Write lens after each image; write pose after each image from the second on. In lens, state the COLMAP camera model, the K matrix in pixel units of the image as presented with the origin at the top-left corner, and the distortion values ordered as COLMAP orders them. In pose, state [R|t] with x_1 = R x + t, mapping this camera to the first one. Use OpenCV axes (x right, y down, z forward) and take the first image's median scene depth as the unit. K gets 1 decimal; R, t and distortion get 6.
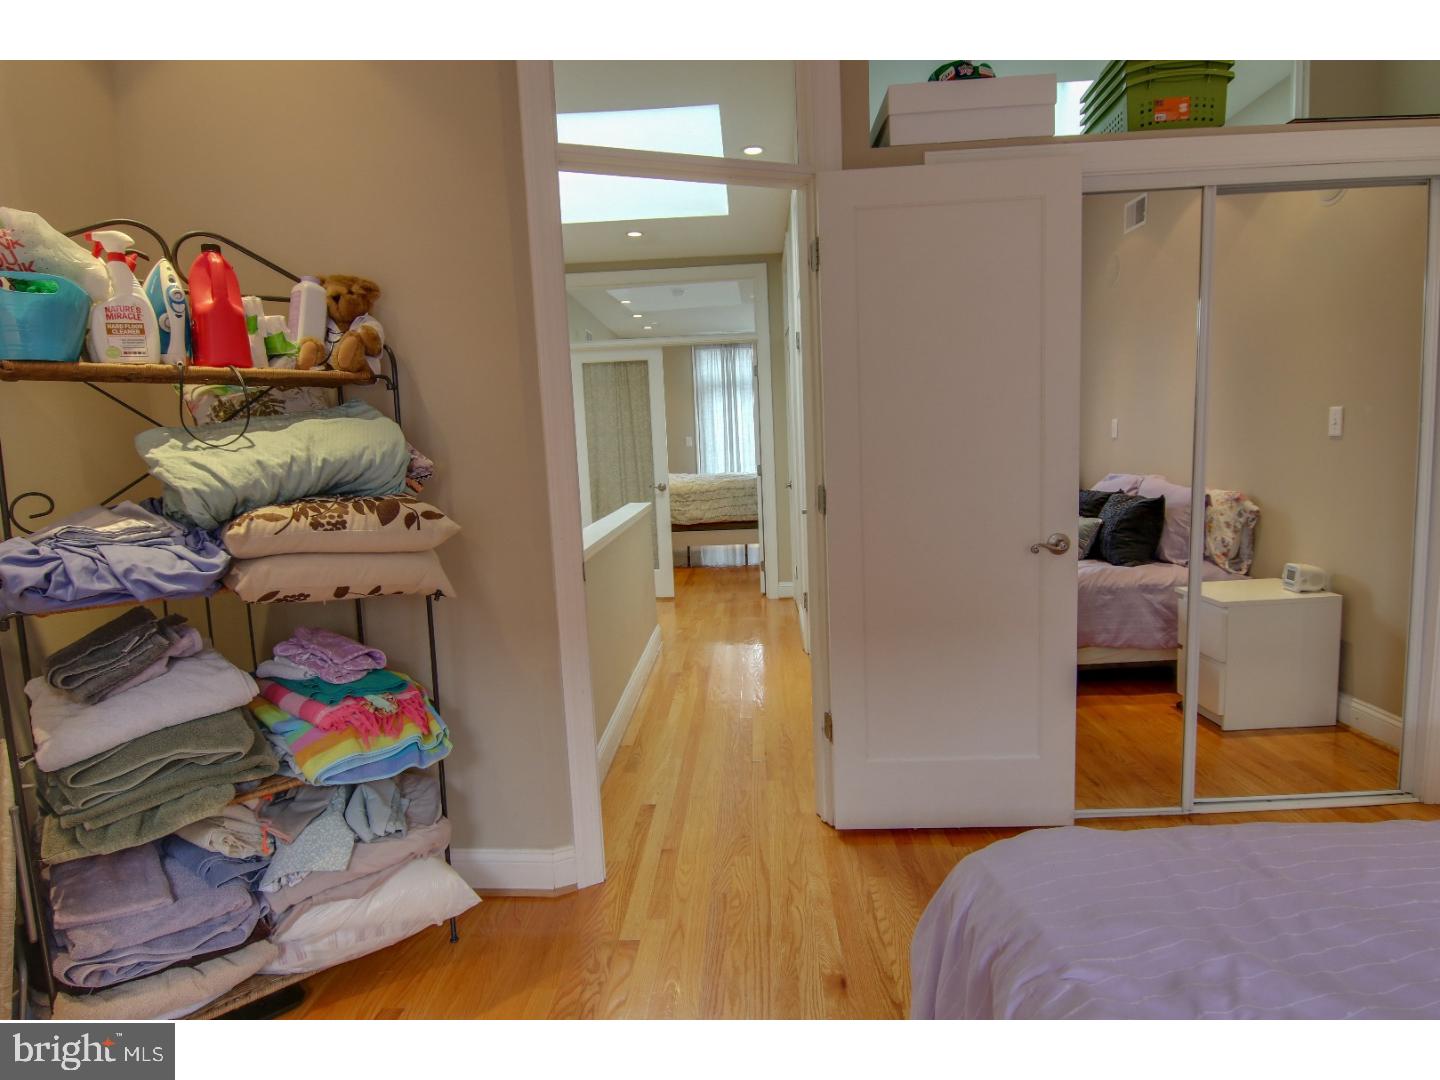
lens RADIAL K [[795.9, 0, 720.0], [0, 795.9, 540.0], [0, 0, 1]] dist [0.008074, -0.020705]
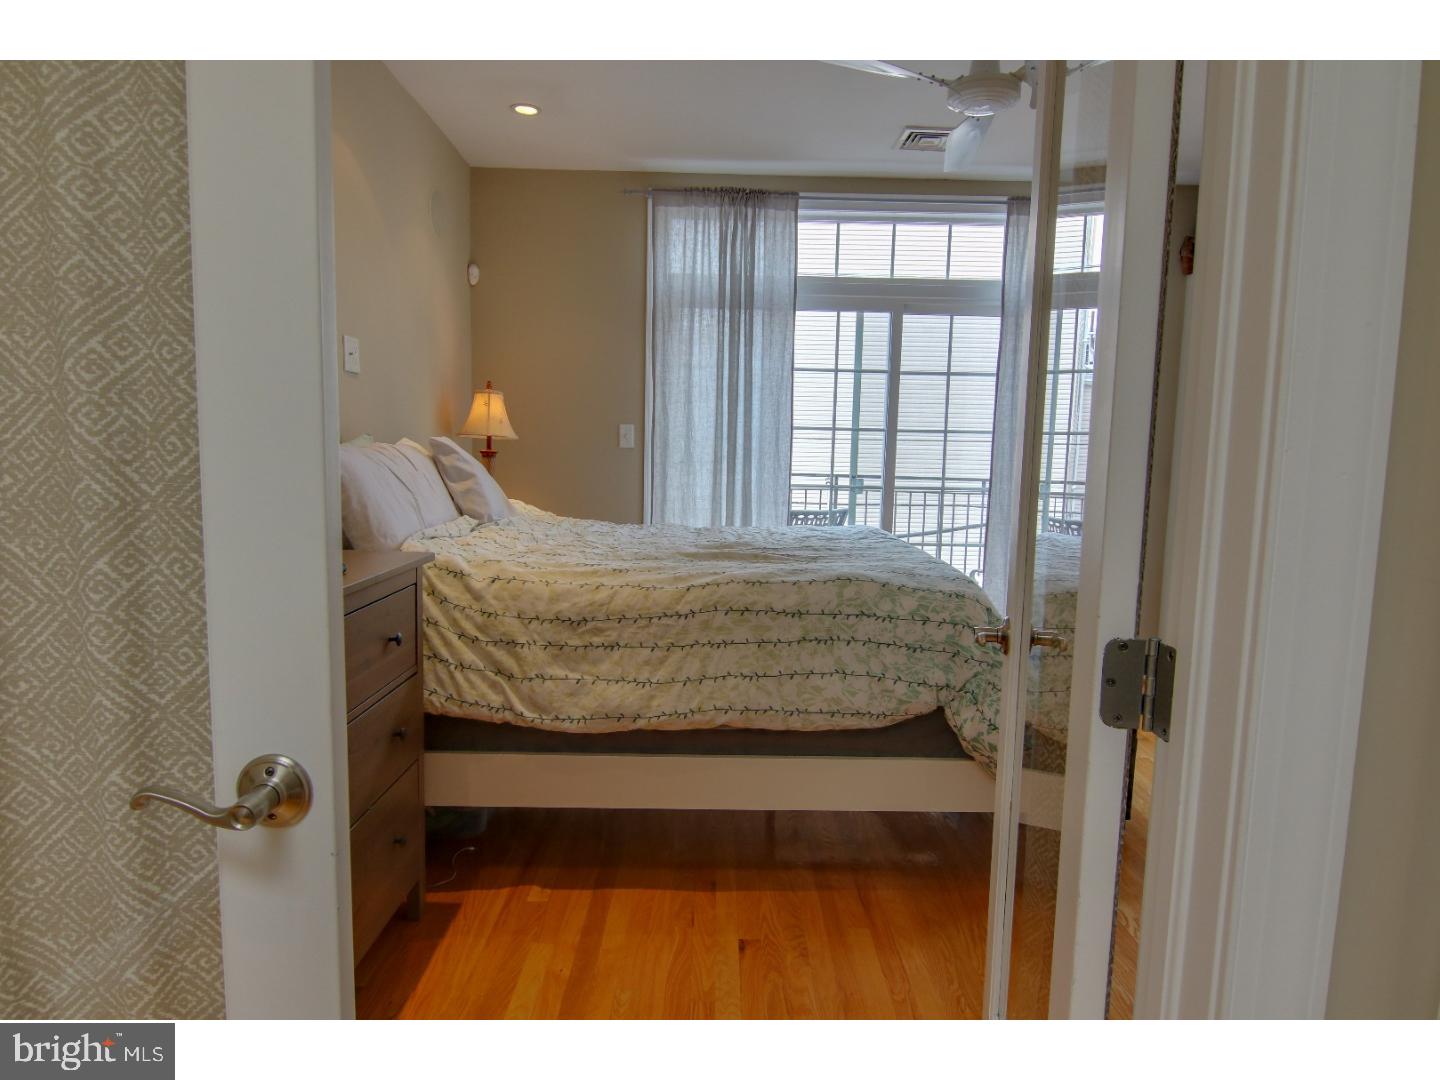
lens RADIAL K [[872.2, 0, 720.0], [0, 872.2, 540.0], [0, 0, 1]] dist [0.019115, 0.000044]
pose [[0.996660, 0.062155, 0.052965, -0.012139], [-0.061143, 0.997918, -0.020530, -0.066124], [-0.054130, 0.017223, 0.998385, 0.568463]]
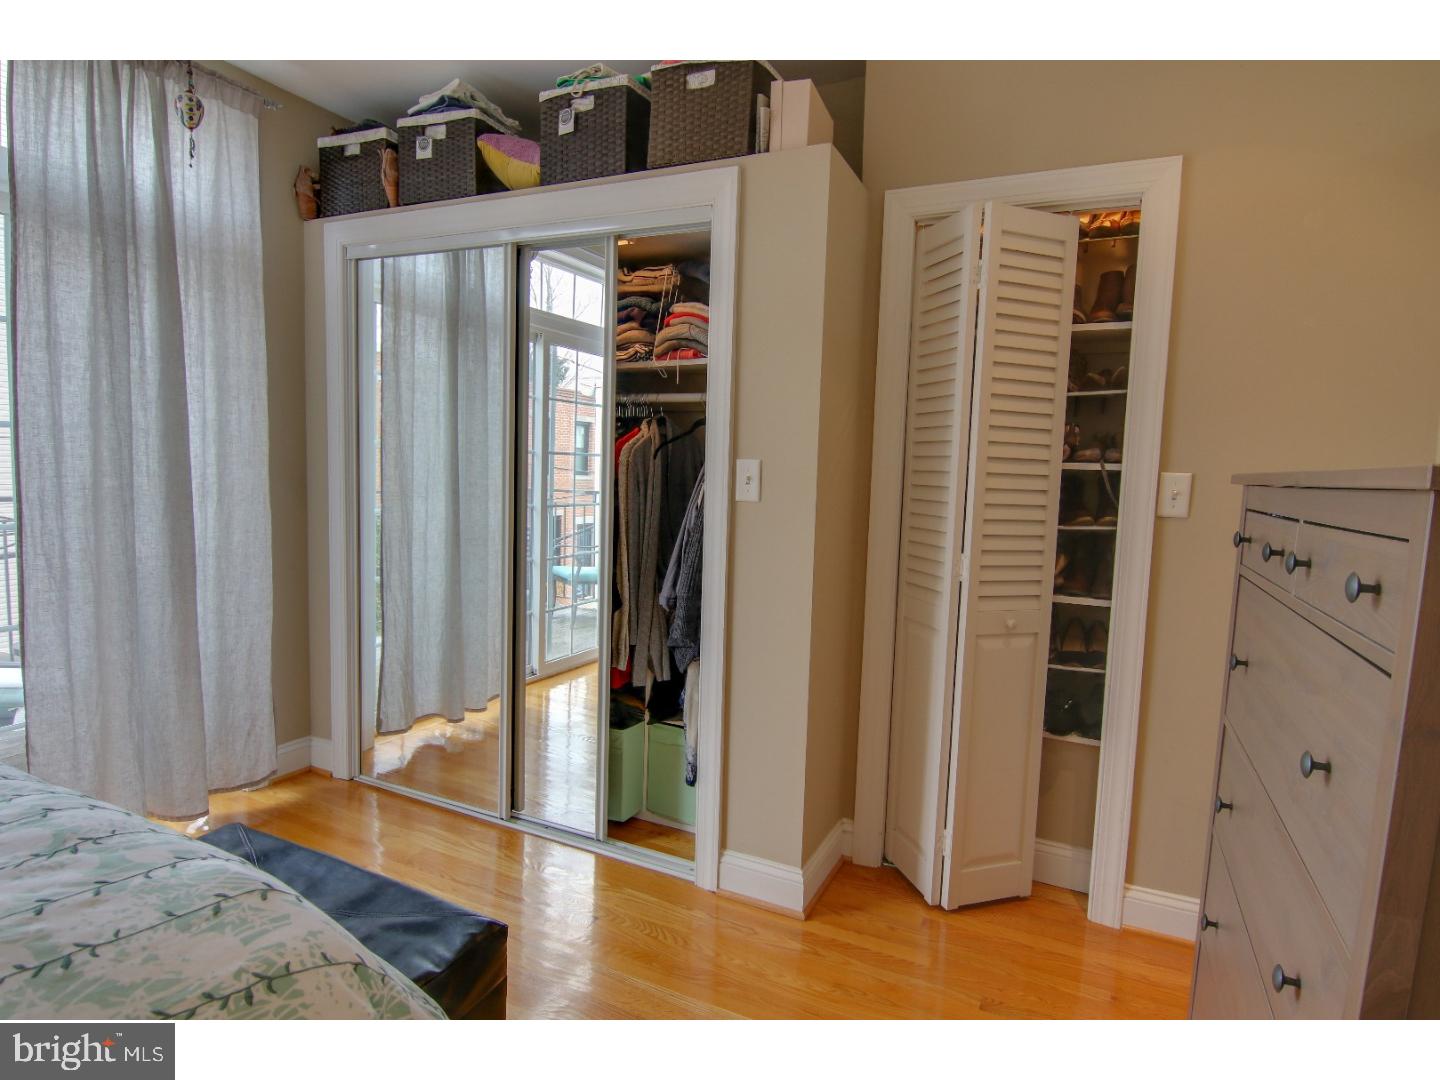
lens RADIAL K [[795.9, 0, 720.0], [0, 795.9, 540.0], [0, 0, 1]] dist [0.008074, -0.020705]
pose [[0.388973, -0.027626, 0.920835, 0.022671], [0.068558, 0.997647, 0.000971, -0.094375], [-0.918695, 0.062753, 0.389952, 0.747962]]
